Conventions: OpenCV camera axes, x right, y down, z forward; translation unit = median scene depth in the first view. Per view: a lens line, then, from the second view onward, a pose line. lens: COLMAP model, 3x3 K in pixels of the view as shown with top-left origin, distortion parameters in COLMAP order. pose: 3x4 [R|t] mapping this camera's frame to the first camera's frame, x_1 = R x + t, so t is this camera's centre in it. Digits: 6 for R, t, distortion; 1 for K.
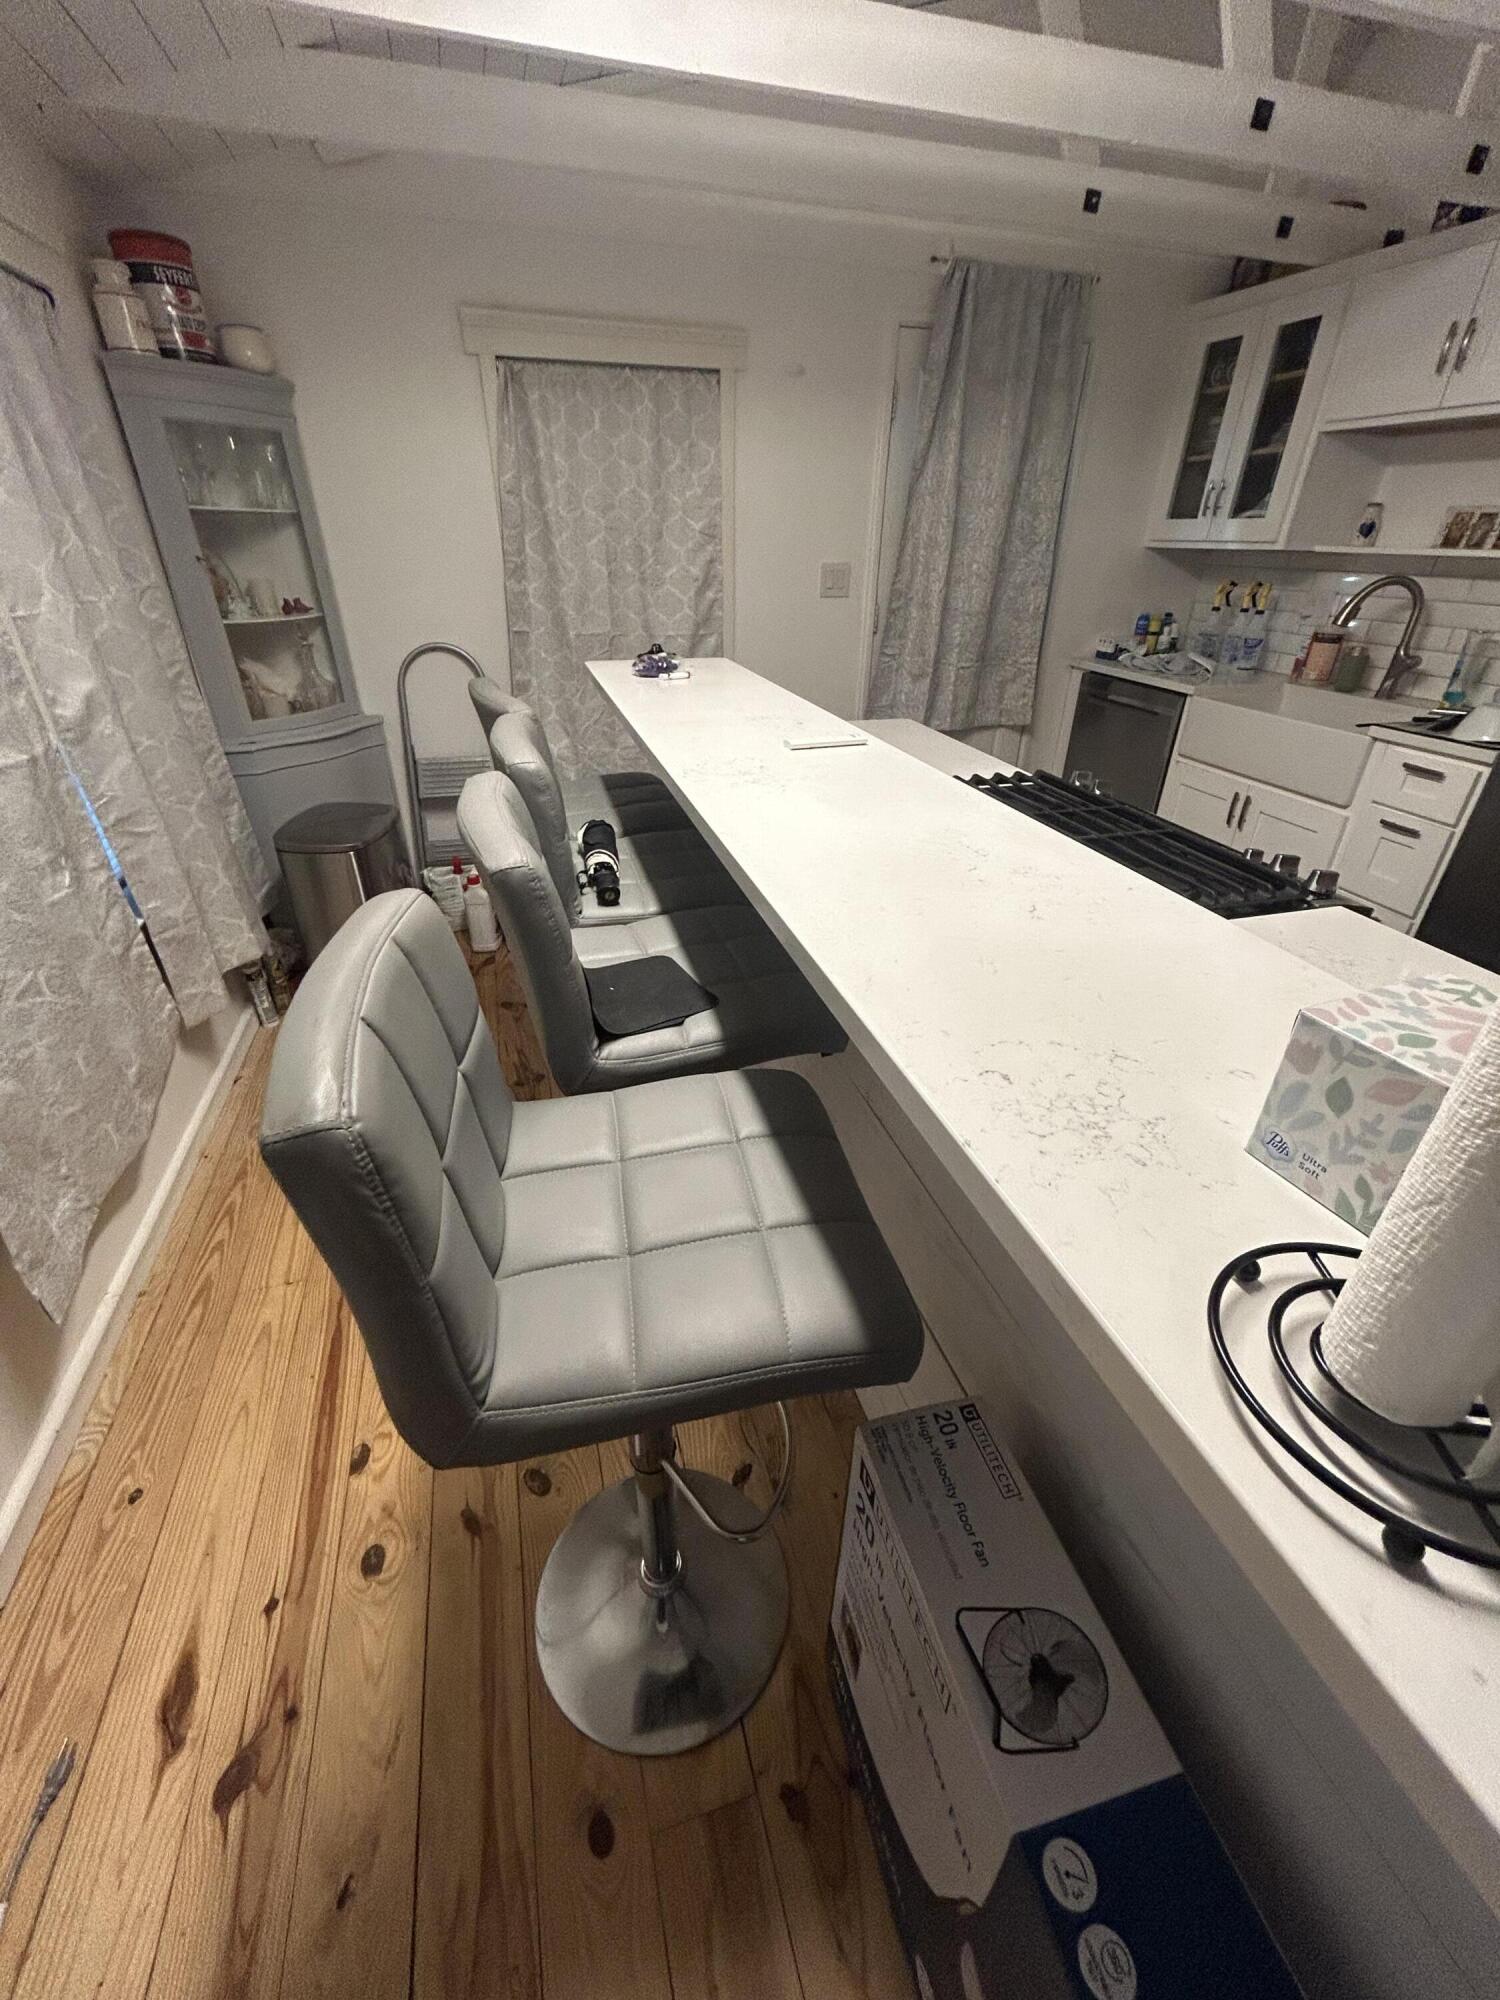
lens RADIAL K [[817.1, 0, 750.0], [0, 817.1, 1000.0], [0, 0, 1]] dist [-0.003703, 0.002933]
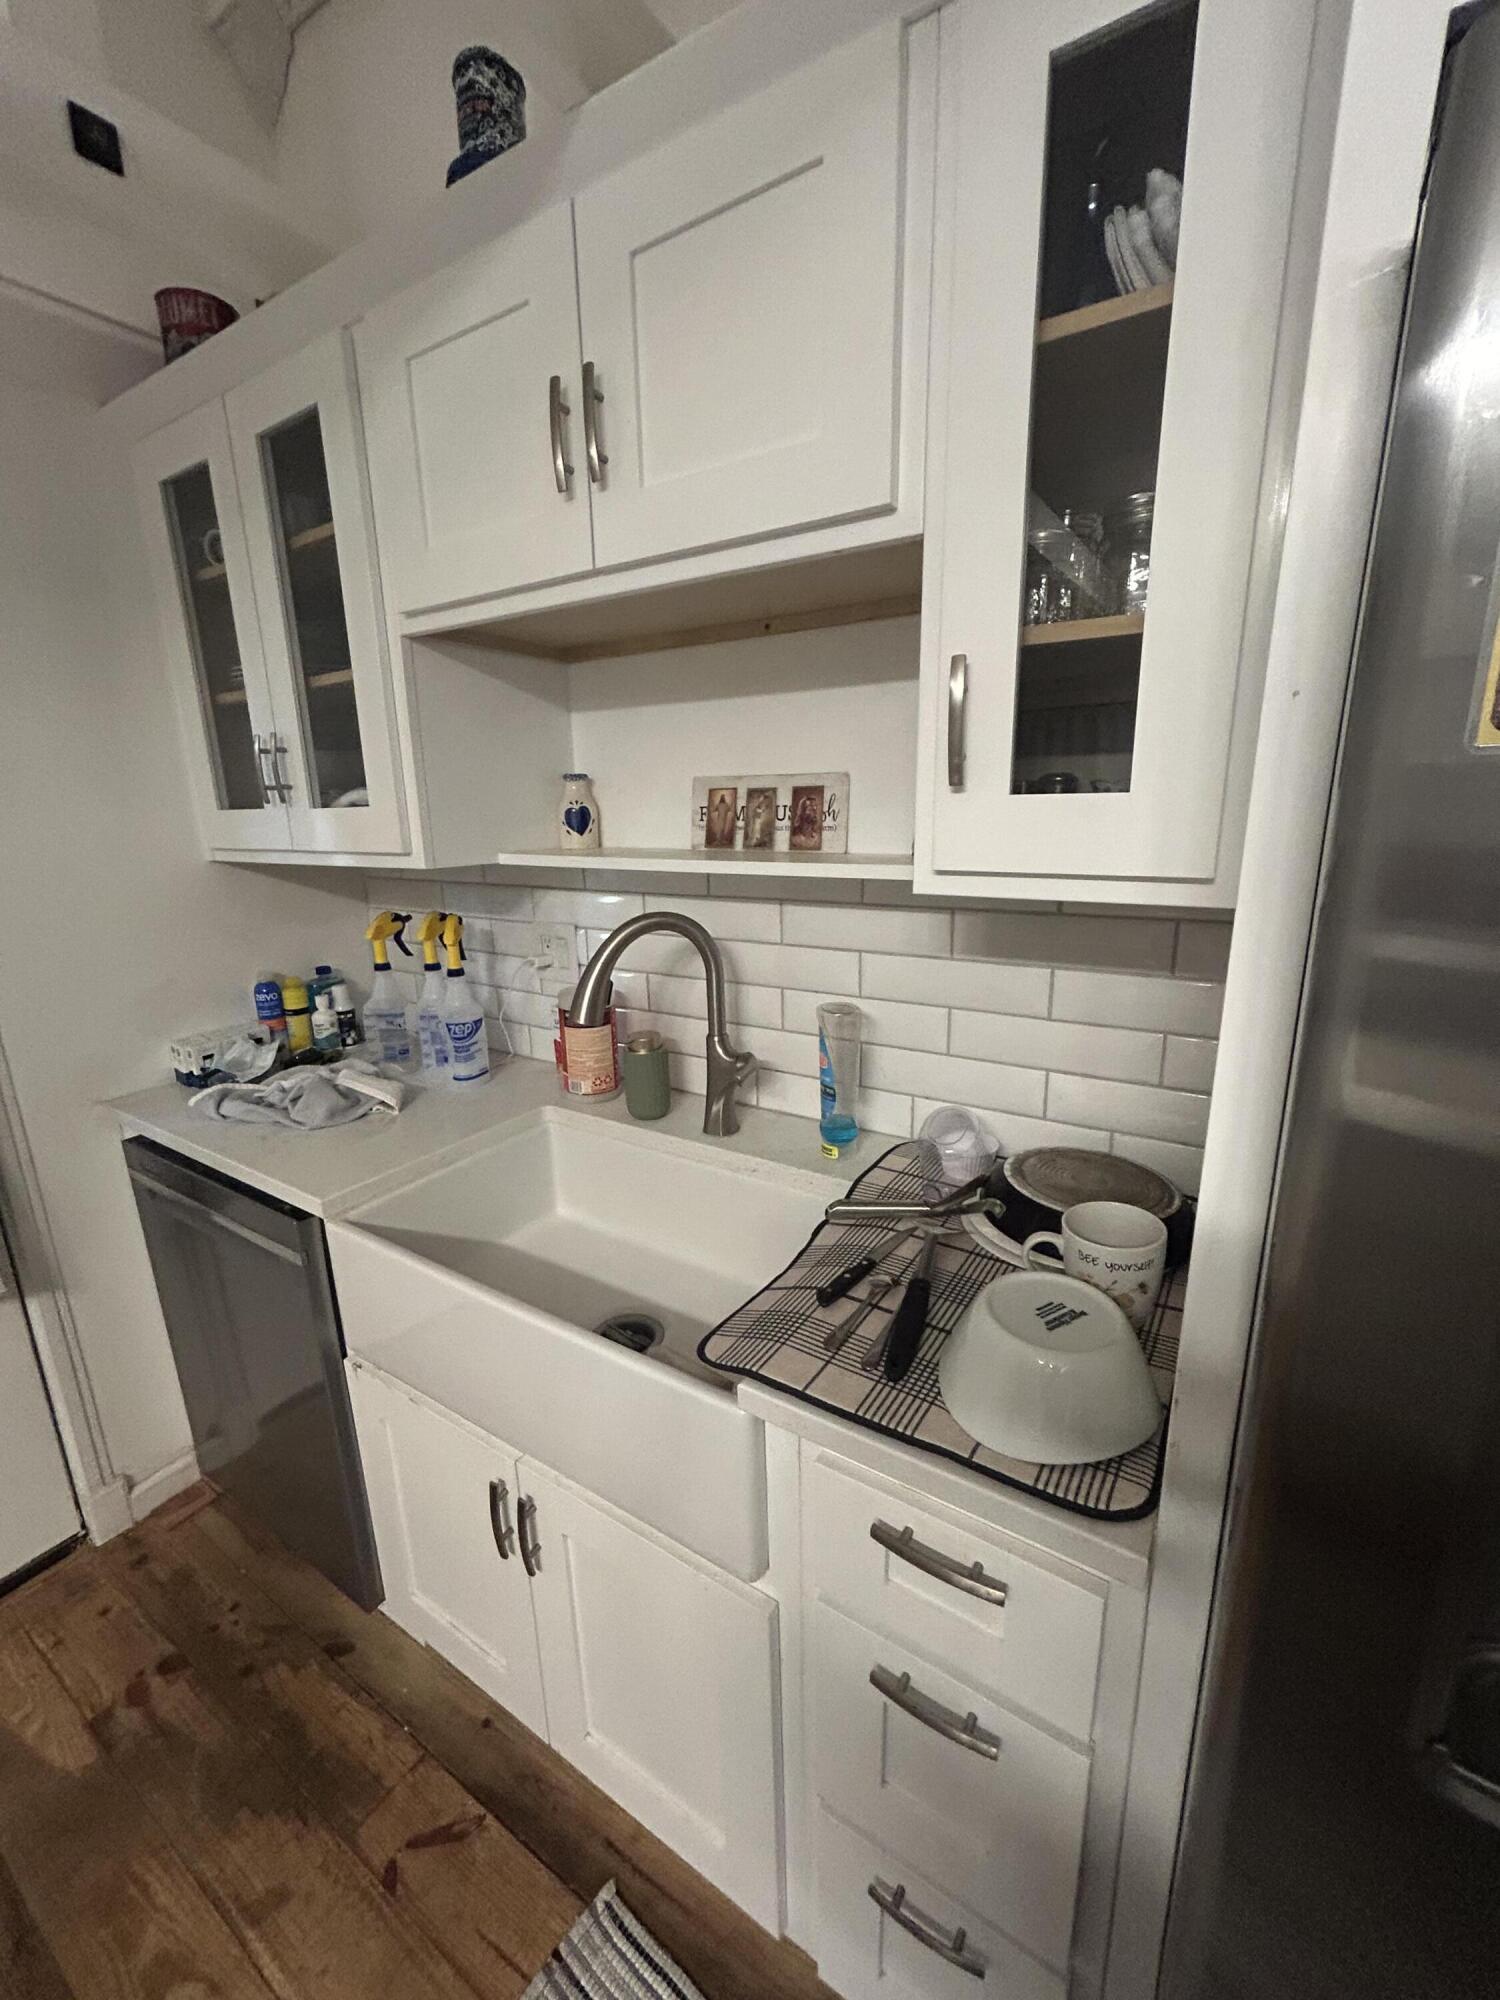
lens RADIAL K [[817.1, 0, 750.0], [0, 817.1, 1000.0], [0, 0, 1]] dist [-0.003703, 0.002933]
pose [[0.757379, -0.188562, 0.625157, 0.498848], [0.353065, 0.923634, -0.149149, -0.360370], [-0.549293, 0.333683, 0.766115, 0.589818]]
